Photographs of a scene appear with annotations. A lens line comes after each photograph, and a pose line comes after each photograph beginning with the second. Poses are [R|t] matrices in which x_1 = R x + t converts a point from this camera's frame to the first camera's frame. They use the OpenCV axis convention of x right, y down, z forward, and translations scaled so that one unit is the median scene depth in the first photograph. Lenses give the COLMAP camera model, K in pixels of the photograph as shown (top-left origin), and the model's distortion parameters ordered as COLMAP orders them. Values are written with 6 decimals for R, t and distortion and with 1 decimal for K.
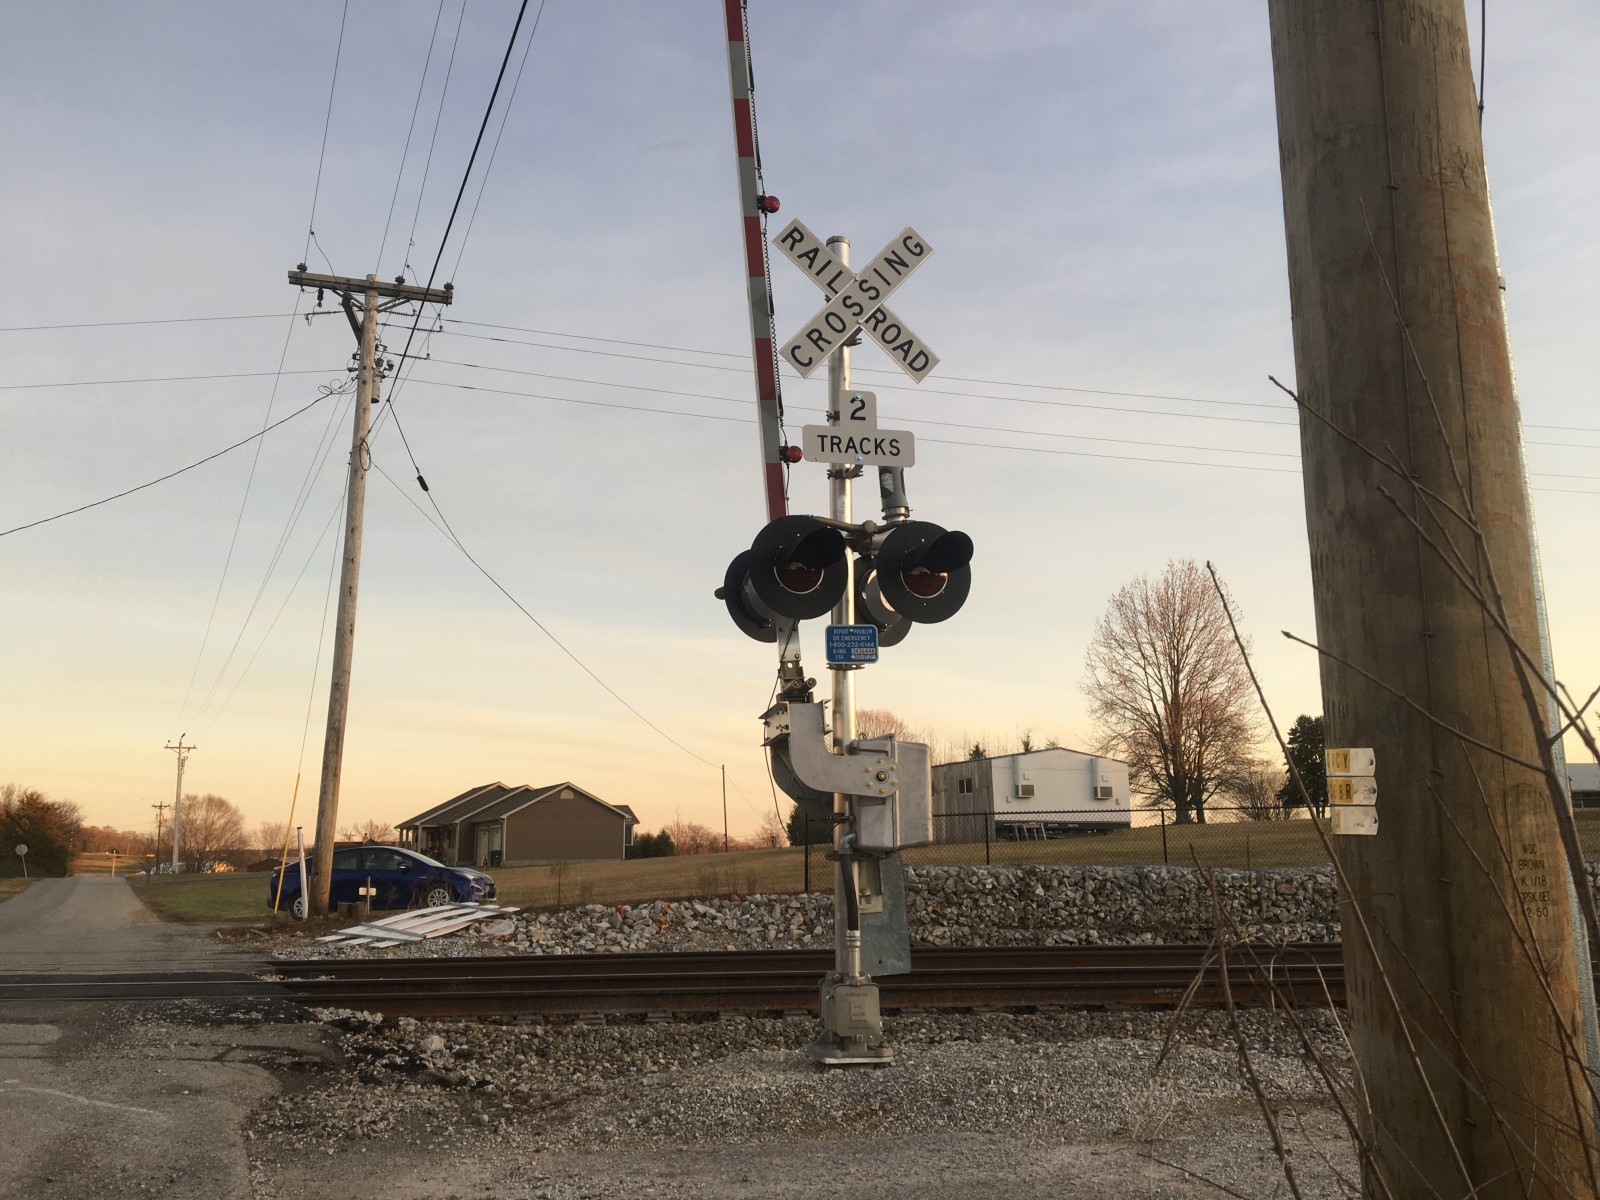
lens RADIAL K [[1354.7, 0, 786.9], [0, 1354.7, 600.2], [0, 0, 1]] dist [0.111677, -0.200026]
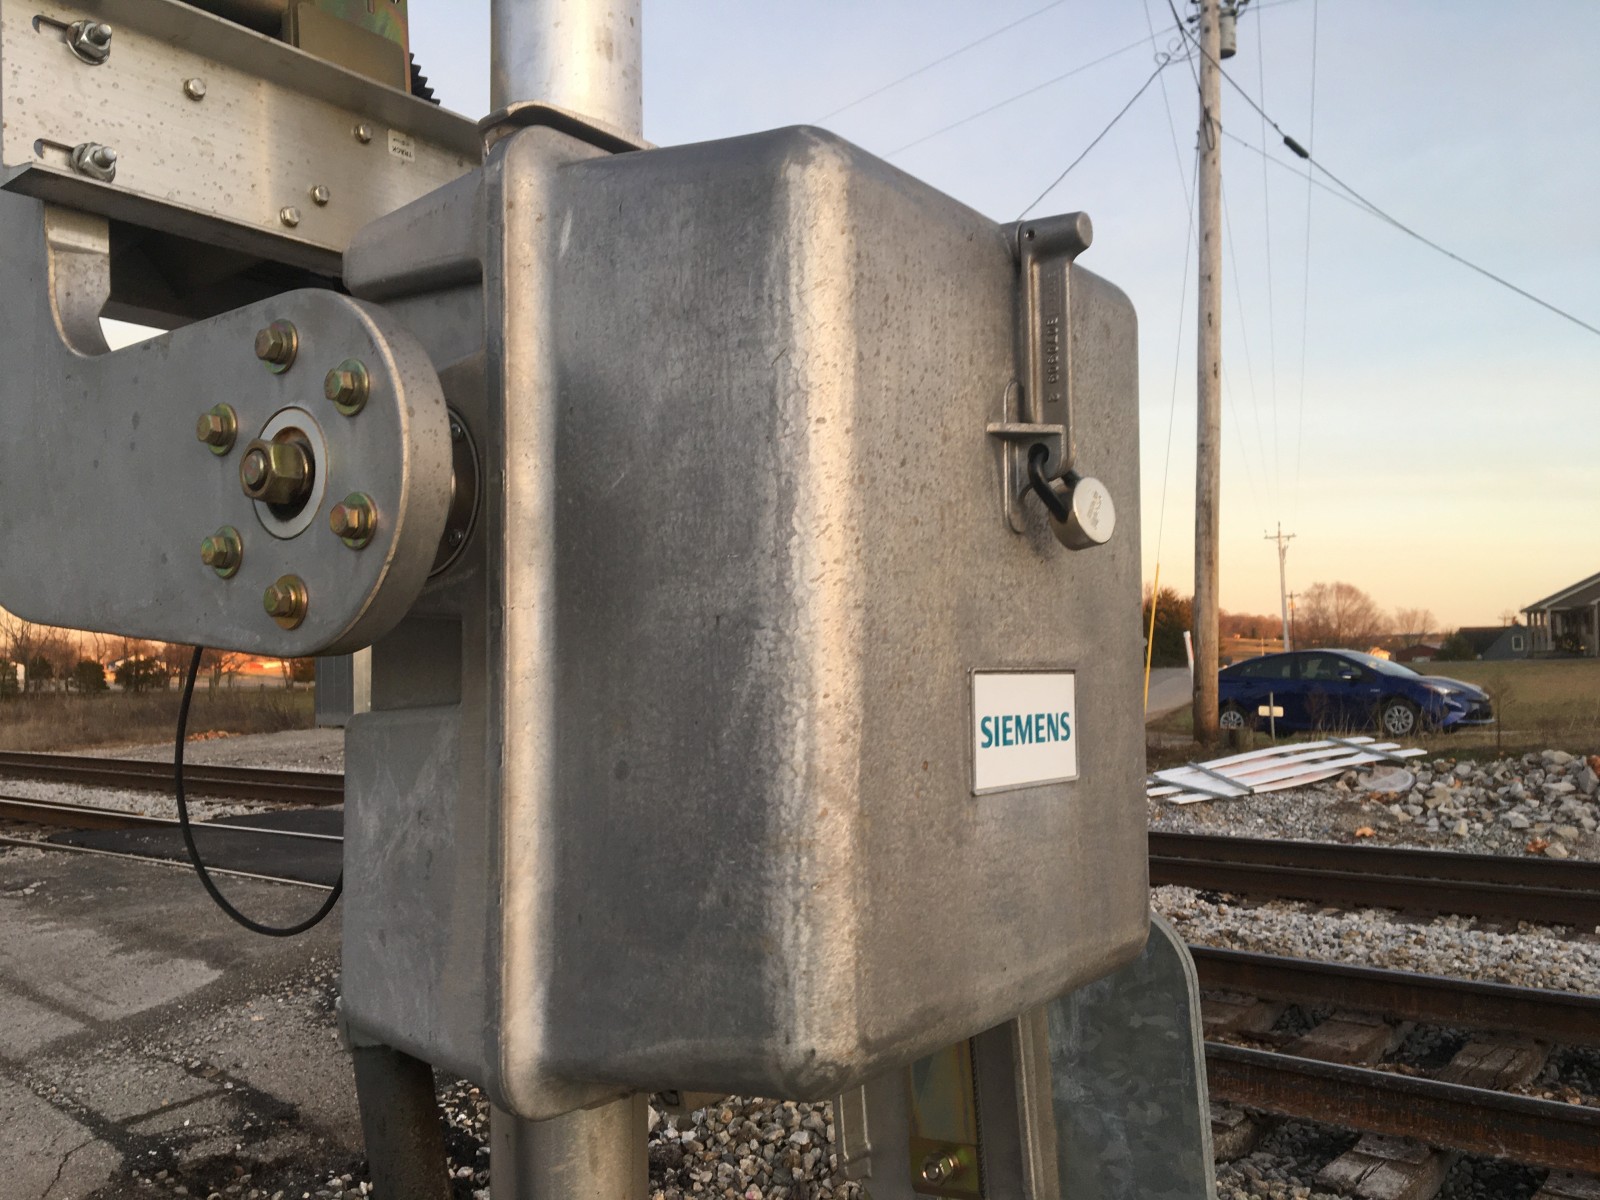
lens RADIAL K [[1354.7, 0, 786.9], [0, 1354.7, 600.2], [0, 0, 1]] dist [0.111677, -0.200026]
pose [[0.691452, -0.040266, -0.721299, 0.058112], [0.151046, 0.984436, 0.089841, 0.043598], [0.706455, -0.171070, 0.686772, 0.301574]]
